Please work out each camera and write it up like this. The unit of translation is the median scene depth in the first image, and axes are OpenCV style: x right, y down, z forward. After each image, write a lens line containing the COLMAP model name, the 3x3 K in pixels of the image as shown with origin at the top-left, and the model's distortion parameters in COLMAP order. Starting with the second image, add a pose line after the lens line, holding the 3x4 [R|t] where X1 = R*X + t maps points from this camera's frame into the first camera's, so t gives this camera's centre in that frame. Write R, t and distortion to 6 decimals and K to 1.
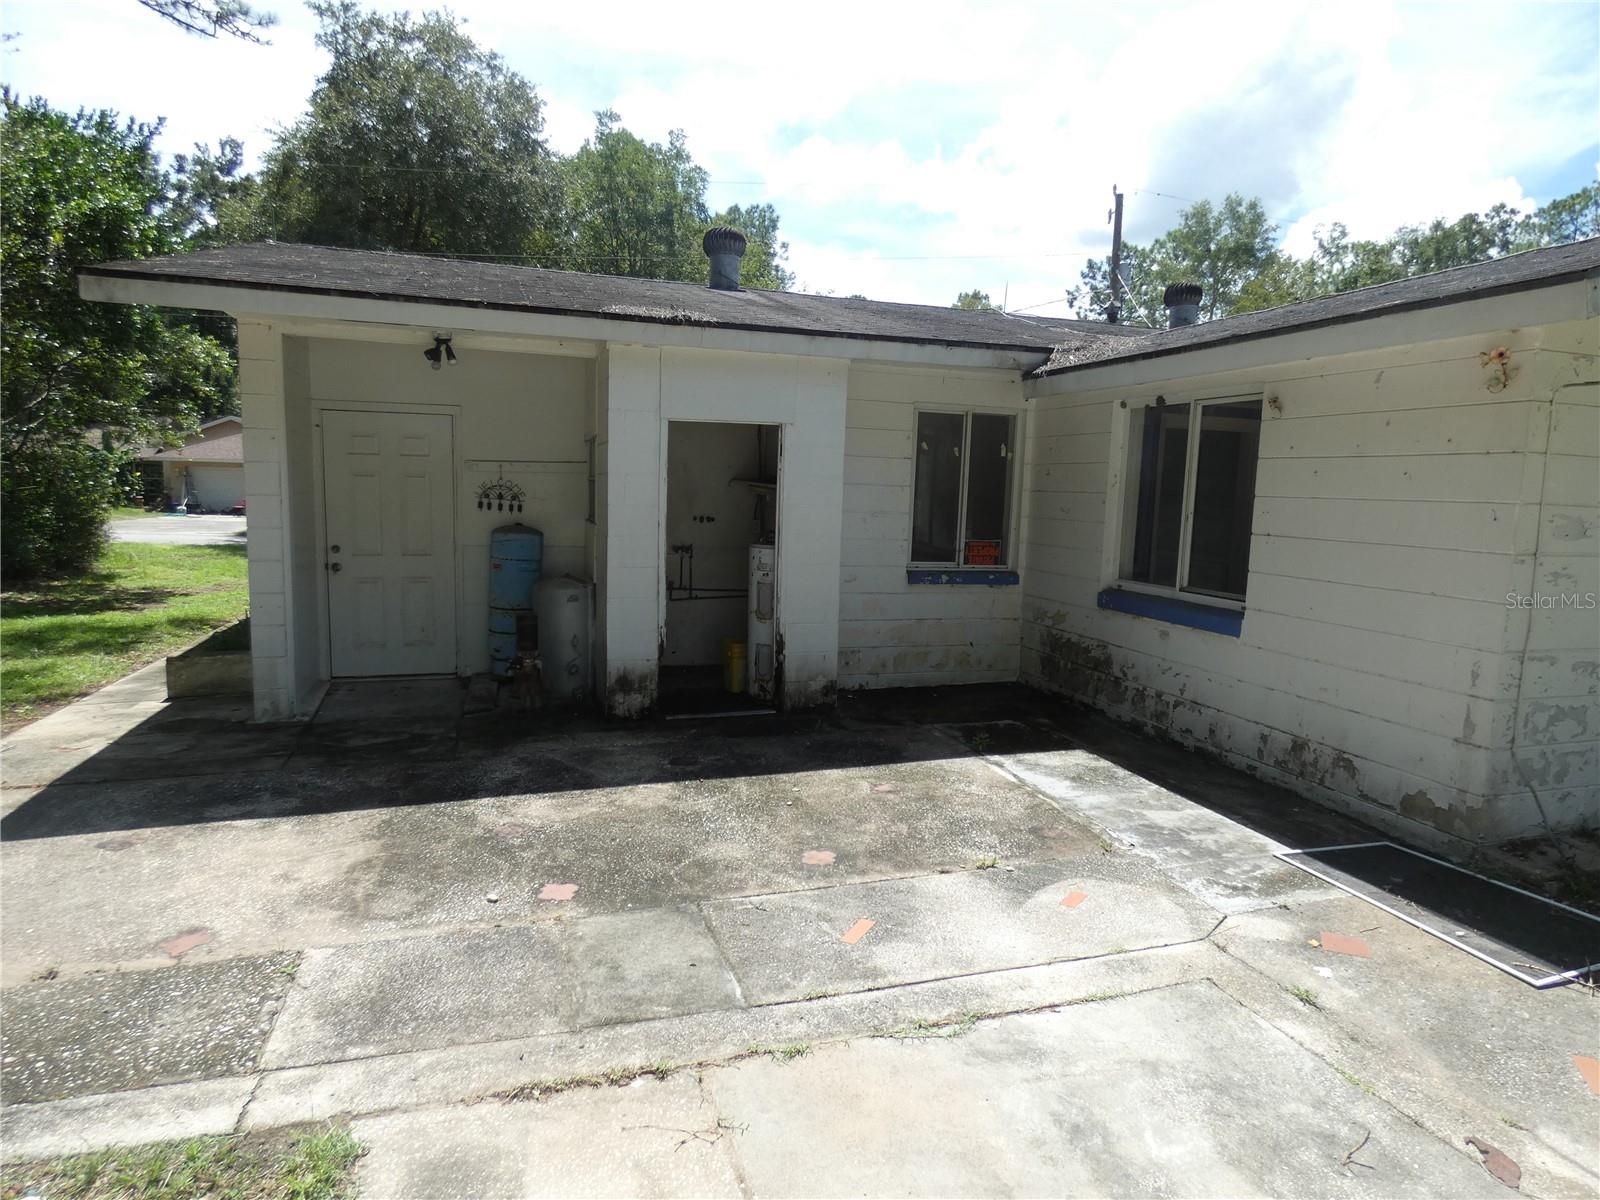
lens RADIAL K [[952.0, 0, 799.5], [0, 952.0, 600.1], [0, 0, 1]] dist [0.025491, -0.000884]
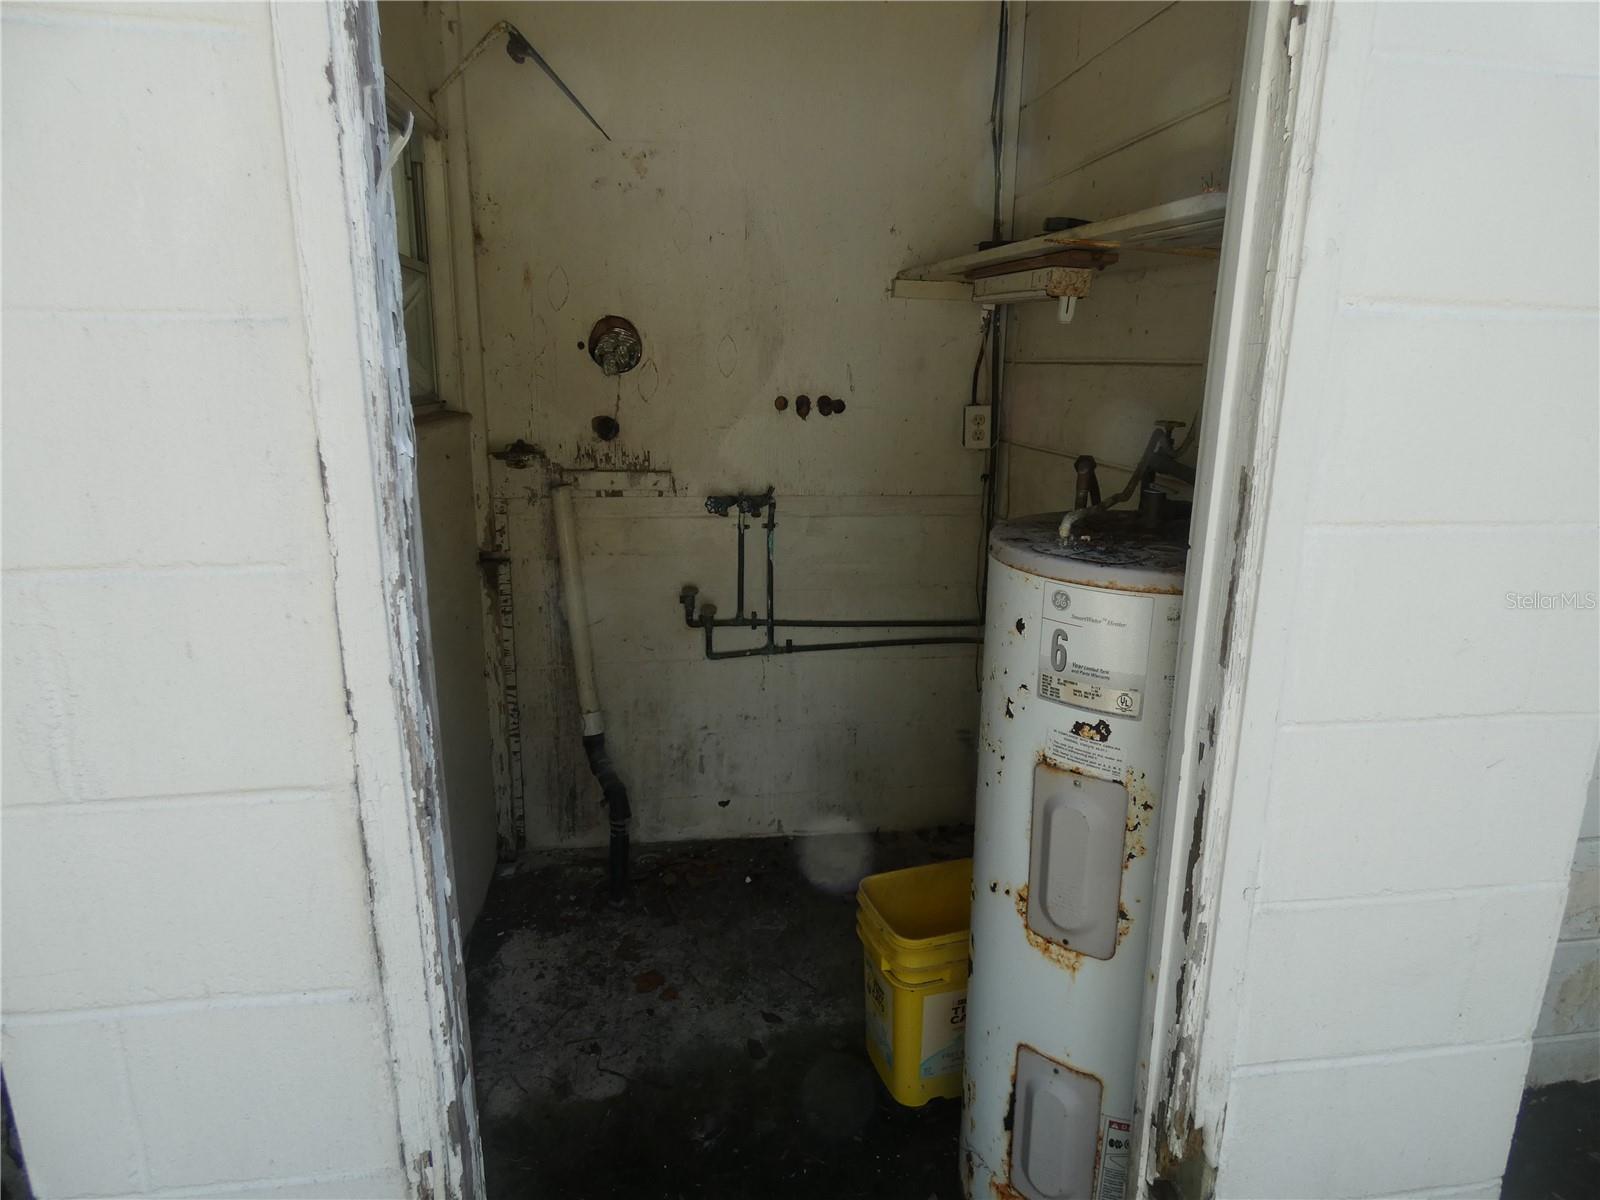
lens RADIAL K [[952.0, 0, 801.9], [0, 952.0, 599.9], [0, 0, 1]] dist [0.025491, -0.000884]
pose [[0.985155, 0.013809, -0.171112, -0.047542], [0.006552, 0.993009, 0.117860, -0.058189], [0.171543, -0.117231, 0.978177, 0.681747]]
